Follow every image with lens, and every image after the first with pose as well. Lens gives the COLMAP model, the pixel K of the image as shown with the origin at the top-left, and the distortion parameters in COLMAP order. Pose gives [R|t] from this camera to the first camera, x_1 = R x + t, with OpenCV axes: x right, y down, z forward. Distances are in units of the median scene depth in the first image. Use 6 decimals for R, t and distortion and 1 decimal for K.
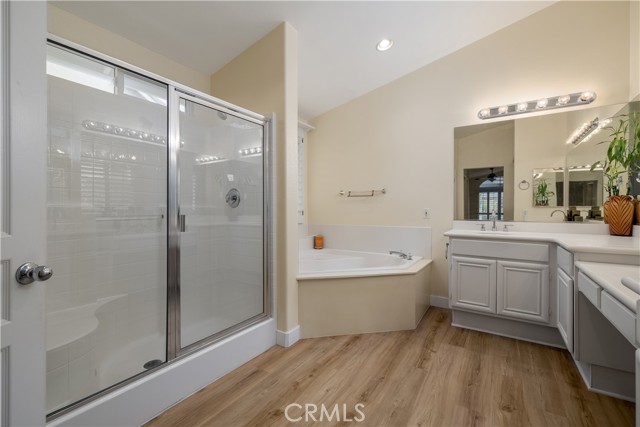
lens RADIAL K [[279.4, 0, 320.0], [0, 279.4, 213.5], [0, 0, 1]] dist [0.013536, 0.000028]
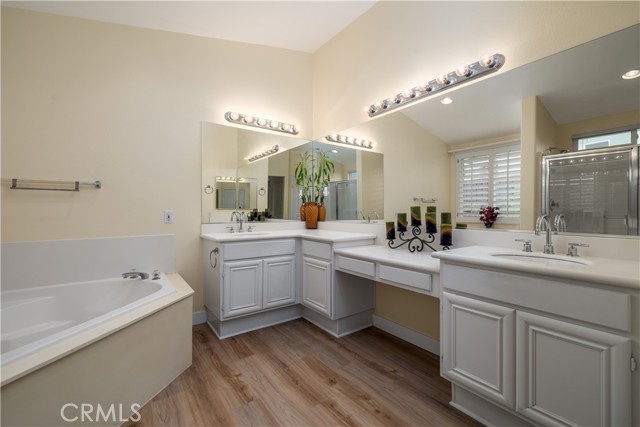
lens RADIAL K [[279.4, 0, 320.0], [0, 279.4, 213.5], [0, 0, 1]] dist [0.013536, 0.000028]
pose [[0.363224, -0.010312, 0.931645, -0.299817], [0.018043, 0.999829, 0.004033, -0.008312], [-0.931527, 0.015345, 0.363348, 0.428029]]
